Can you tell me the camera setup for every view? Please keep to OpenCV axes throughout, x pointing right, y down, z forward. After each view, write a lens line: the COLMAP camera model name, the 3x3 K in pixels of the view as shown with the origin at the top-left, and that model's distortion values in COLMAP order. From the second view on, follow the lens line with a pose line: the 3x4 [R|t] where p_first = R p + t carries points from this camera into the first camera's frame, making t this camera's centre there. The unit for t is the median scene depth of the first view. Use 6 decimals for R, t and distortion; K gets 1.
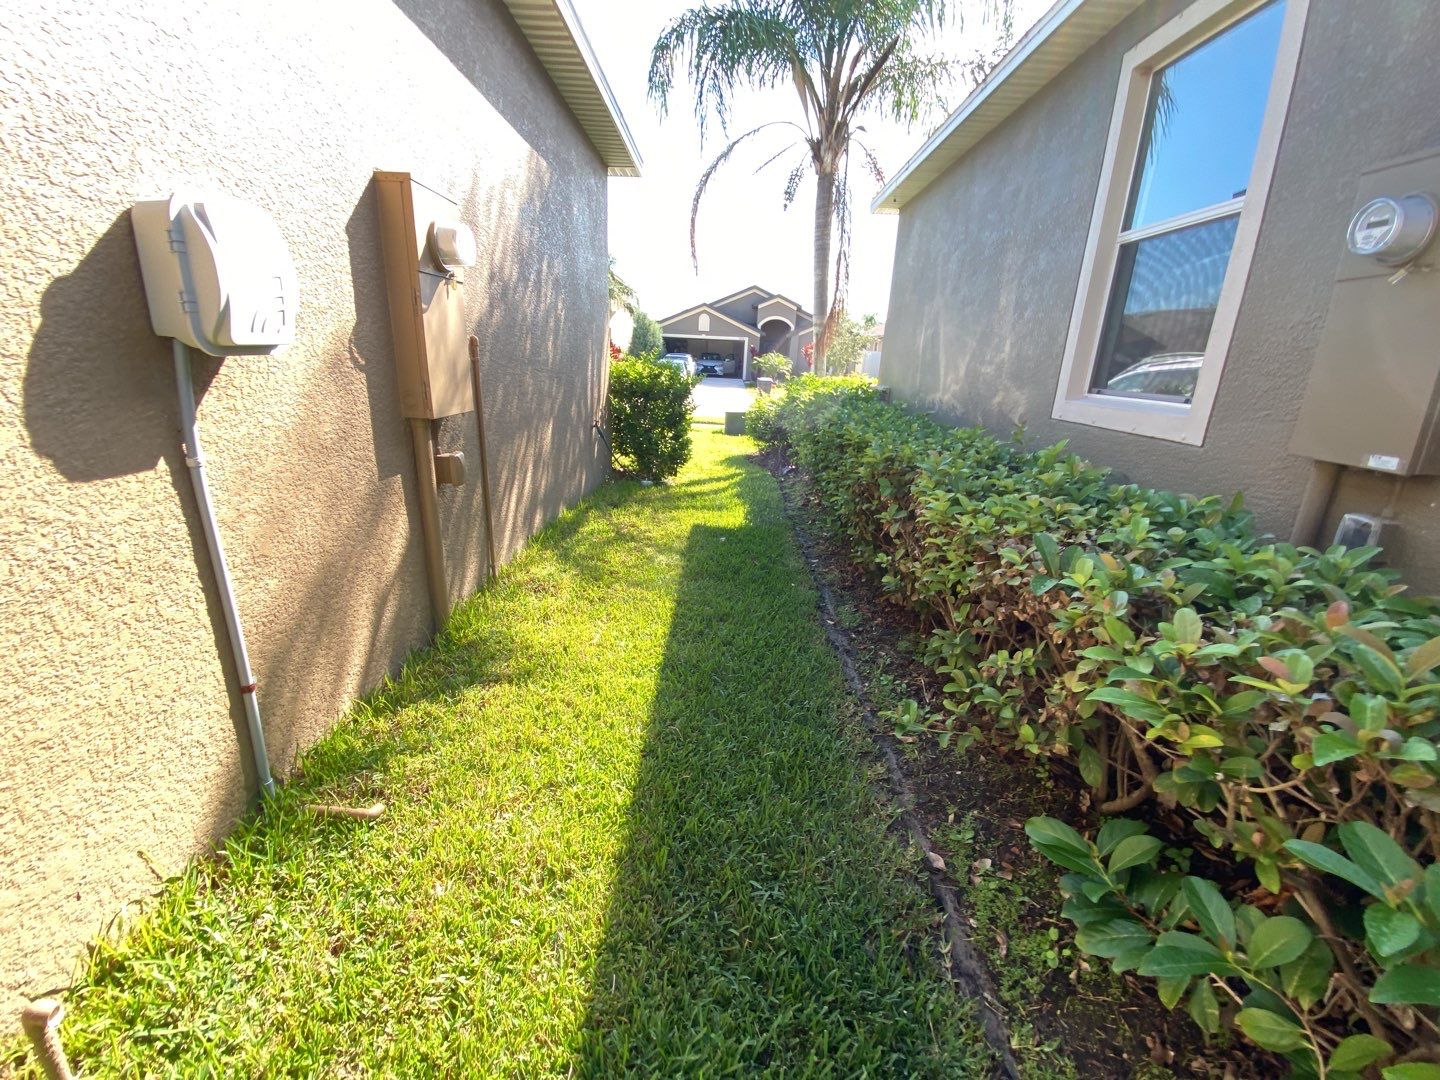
lens RADIAL K [[582.1, 0, 720.6], [0, 582.1, 538.2], [0, 0, 1]] dist [0.026455, -0.022857]
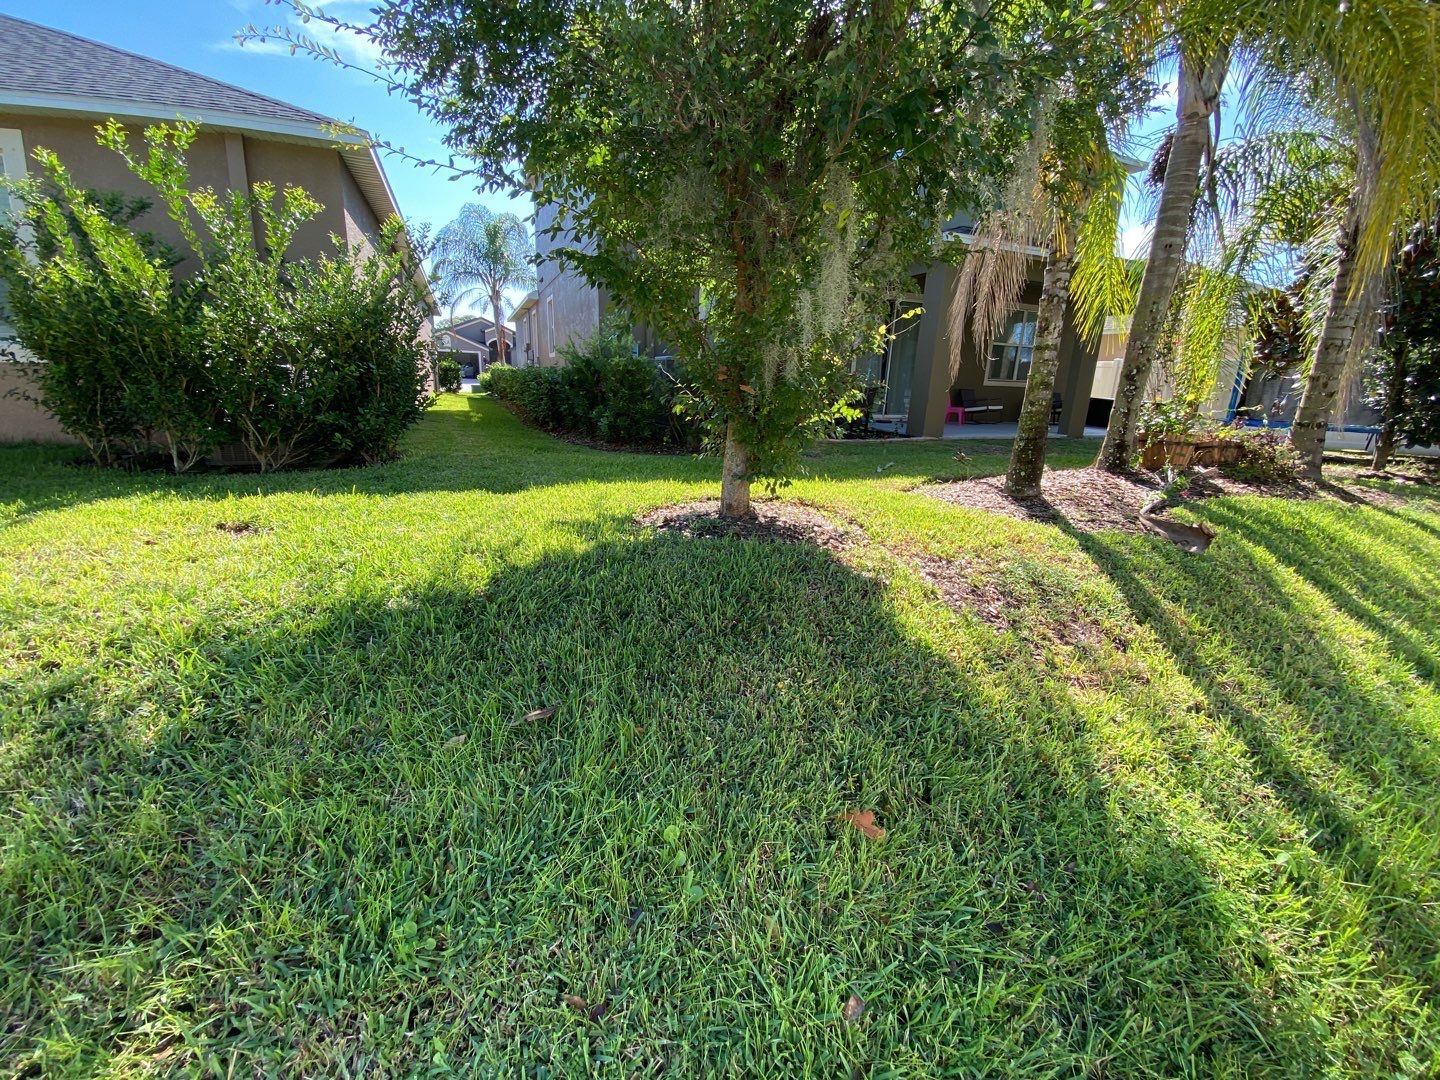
lens RADIAL K [[582.1, 0, 720.6], [0, 582.1, 538.2], [0, 0, 1]] dist [0.026455, -0.022857]
pose [[0.918161, -0.114495, 0.379303, -0.017882], [0.120333, 0.992698, 0.008368, 0.280276], [-0.377491, 0.037959, 0.925235, -0.874237]]
